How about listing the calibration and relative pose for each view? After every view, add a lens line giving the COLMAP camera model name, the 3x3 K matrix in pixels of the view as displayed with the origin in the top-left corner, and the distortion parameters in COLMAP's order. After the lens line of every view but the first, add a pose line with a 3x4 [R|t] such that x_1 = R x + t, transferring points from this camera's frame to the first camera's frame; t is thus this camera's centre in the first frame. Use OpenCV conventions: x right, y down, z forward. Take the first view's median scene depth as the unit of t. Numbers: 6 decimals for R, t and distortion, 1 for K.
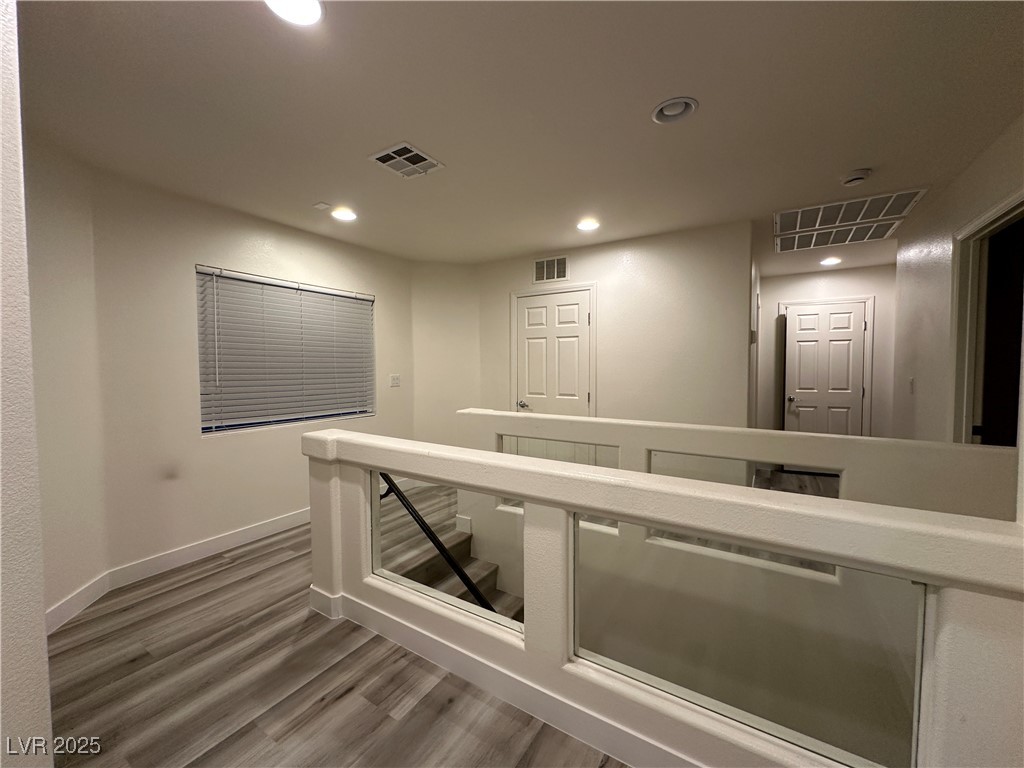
lens RADIAL K [[408.4, 0, 513.0], [0, 408.4, 383.8], [0, 0, 1]] dist [-0.003505, 0.000597]
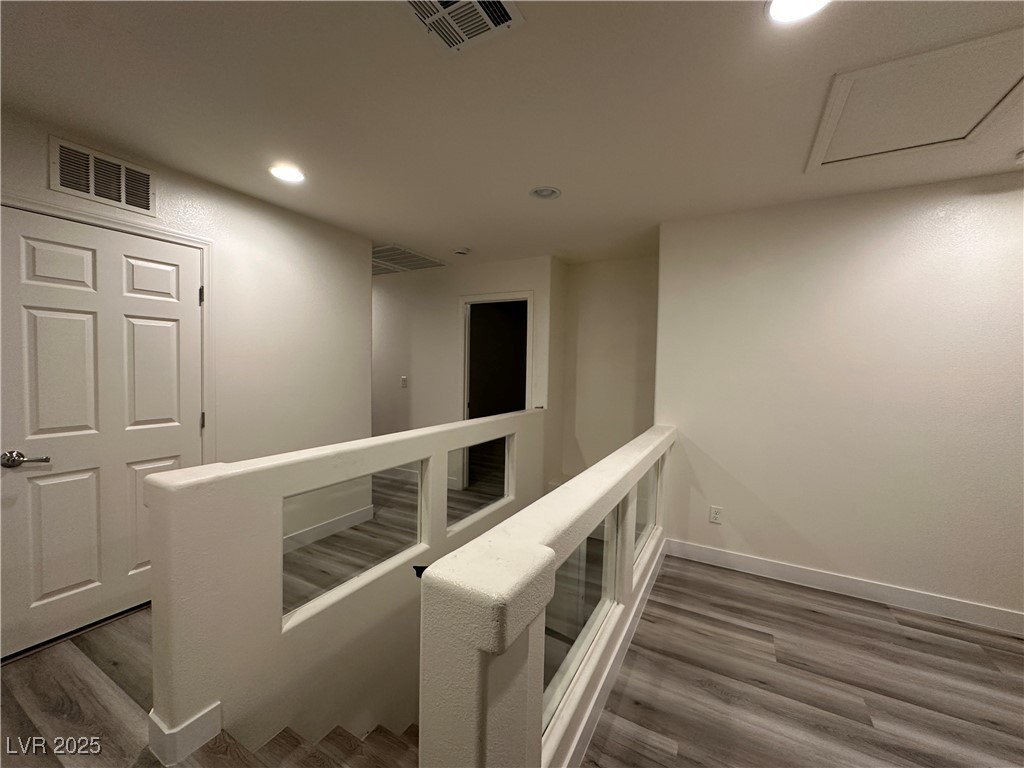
lens RADIAL K [[408.4, 0, 512.1], [0, 408.4, 382.8], [0, 0, 1]] dist [-0.003505, 0.000597]
pose [[-0.063050, -0.037076, 0.997321, -0.615434], [0.022568, 0.999001, 0.038565, -0.049915], [-0.997755, 0.024940, -0.062150, 0.732367]]
